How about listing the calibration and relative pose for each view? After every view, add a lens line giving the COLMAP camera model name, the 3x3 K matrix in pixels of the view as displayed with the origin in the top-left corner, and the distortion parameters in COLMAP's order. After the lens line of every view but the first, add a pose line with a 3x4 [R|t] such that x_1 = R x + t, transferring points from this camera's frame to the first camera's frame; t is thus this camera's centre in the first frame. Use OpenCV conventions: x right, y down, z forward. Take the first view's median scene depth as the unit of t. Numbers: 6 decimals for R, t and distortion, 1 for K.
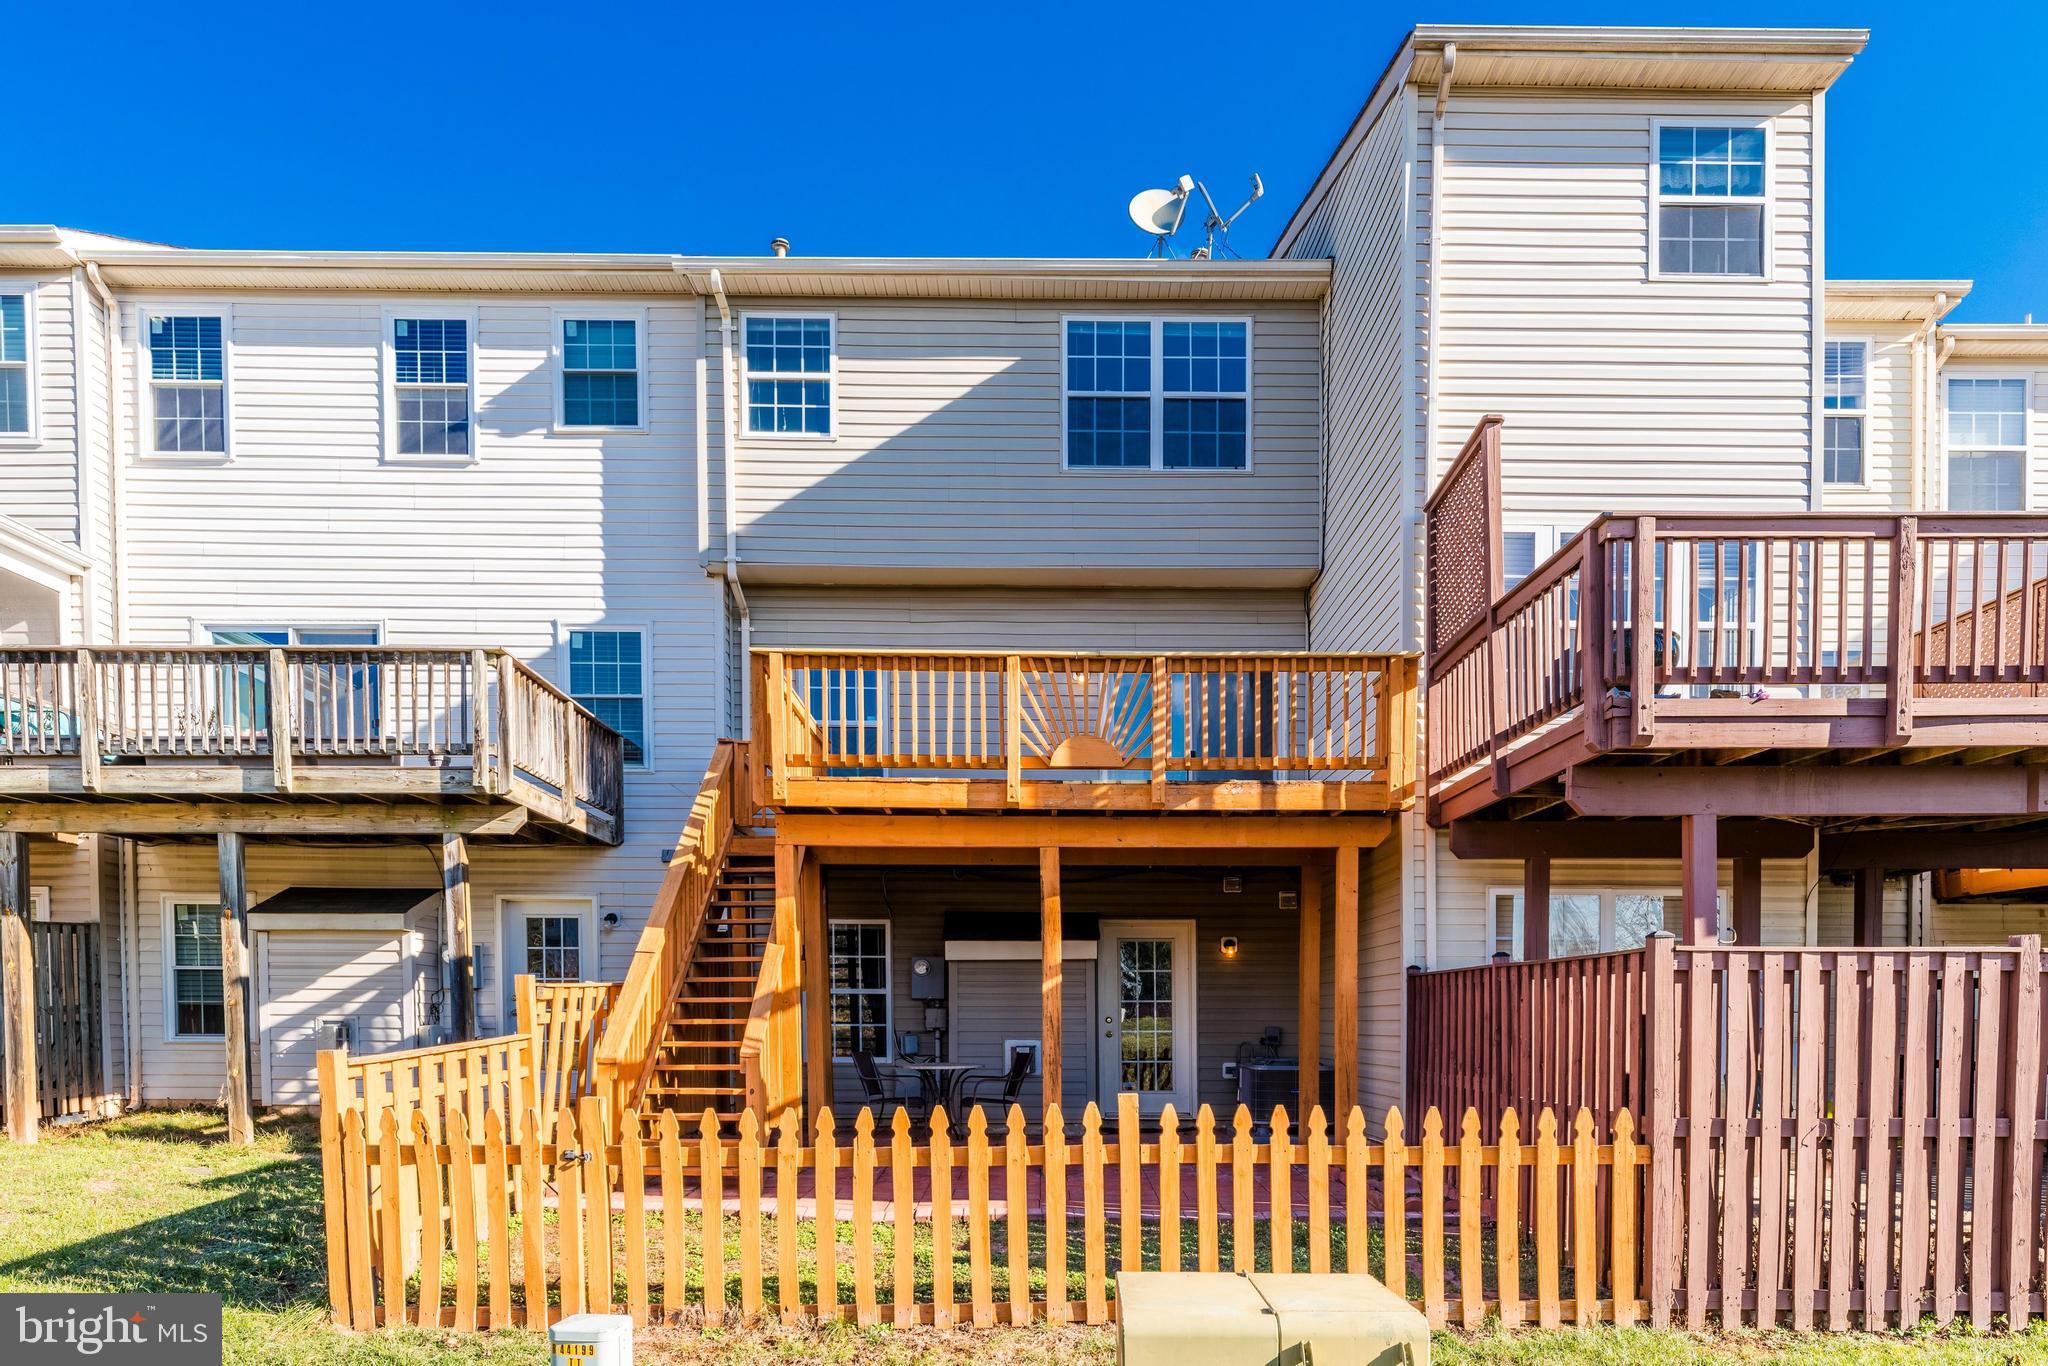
lens RADIAL K [[1315.5, 0, 1028.2], [0, 1315.5, 1036.8], [0, 0, 1]] dist [-0.001808, 0.000849]
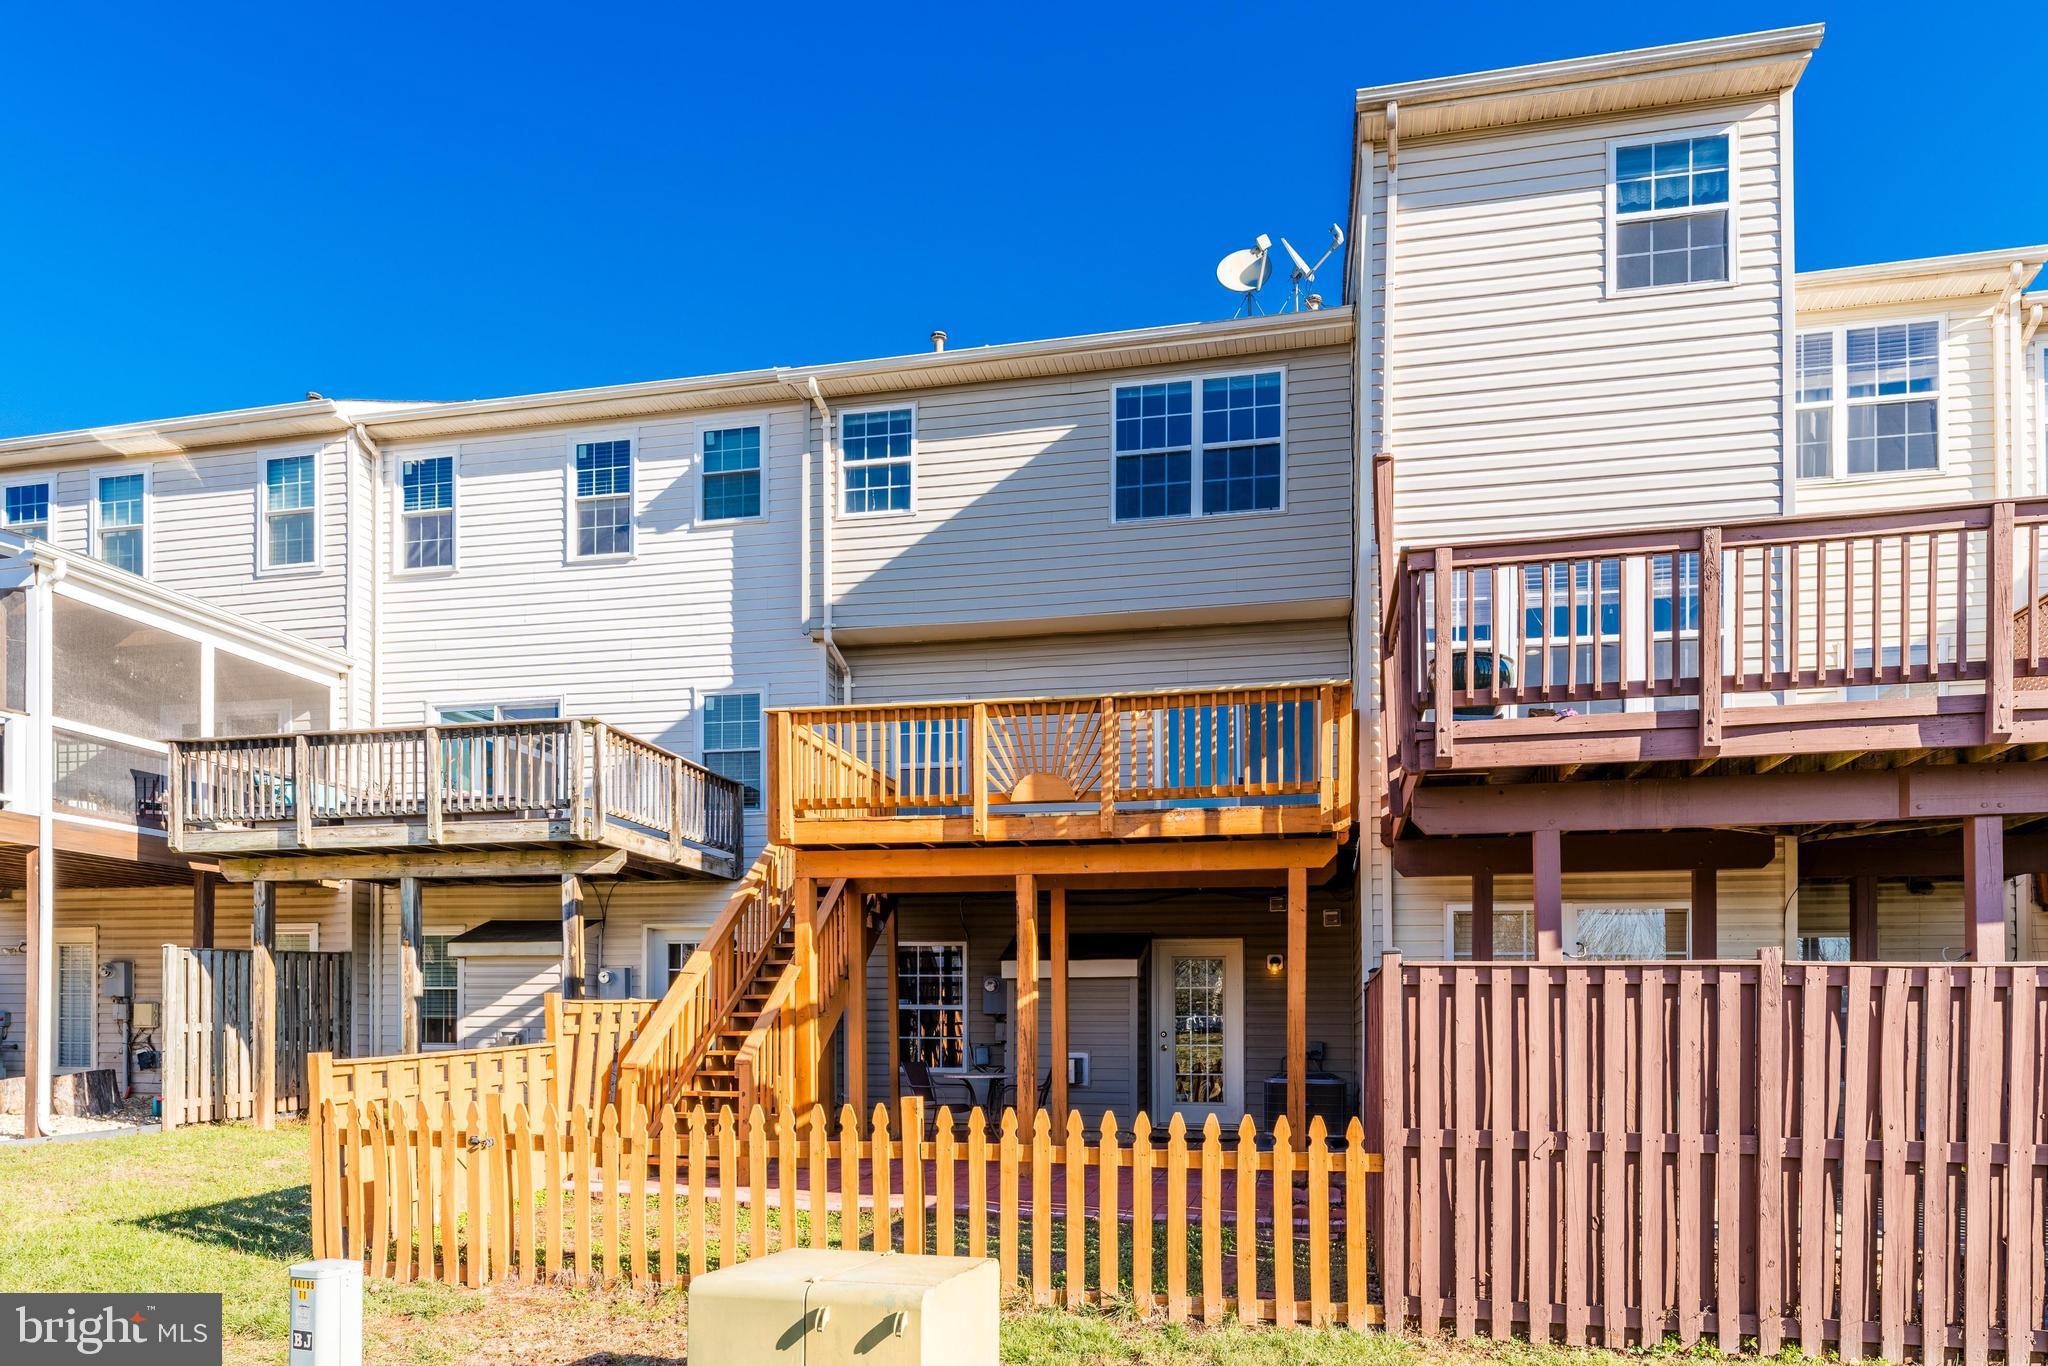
lens RADIAL K [[1286.7, 0, 1069.9], [0, 1286.7, 1006.3], [0, 0, 1]] dist [-0.001817, 0.000247]
pose [[0.975243, -0.000859, -0.221135, 0.253429], [-0.007116, 0.999353, -0.035265, 0.002034], [0.221023, 0.035965, 0.974605, -0.024764]]
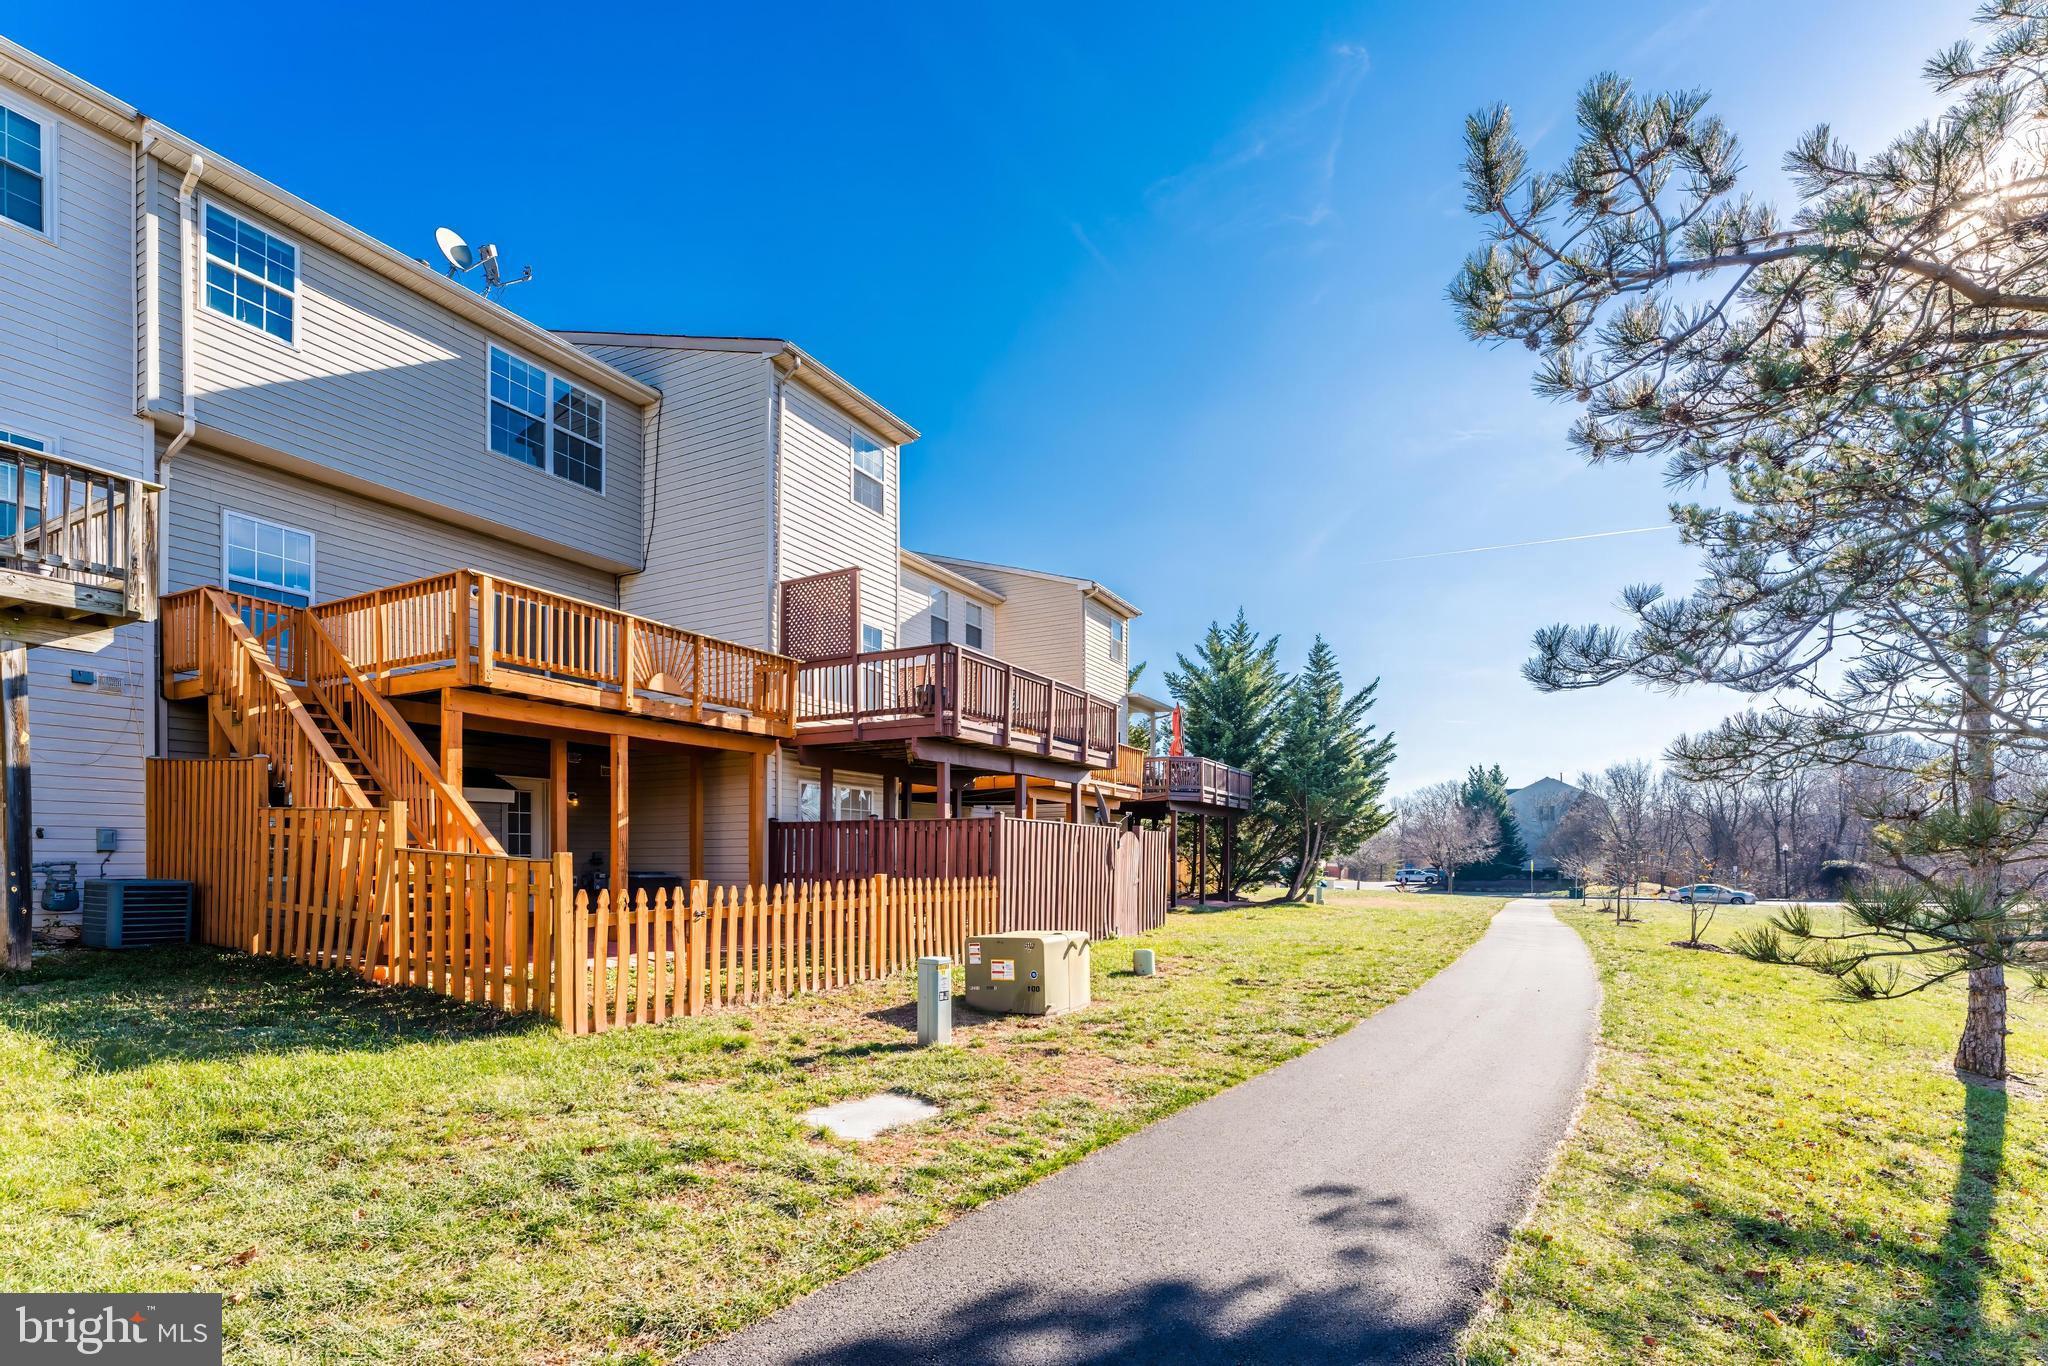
lens RADIAL K [[1004.6, 0, 1046.3], [0, 1004.6, 857.5], [0, 0, 1]] dist [0.001826, 0.000027]
pose [[0.439742, -0.000623, 0.898124, -0.759212], [0.003237, 0.999994, -0.000891, 0.008898], [-0.898118, 0.003299, 0.439741, -0.008875]]
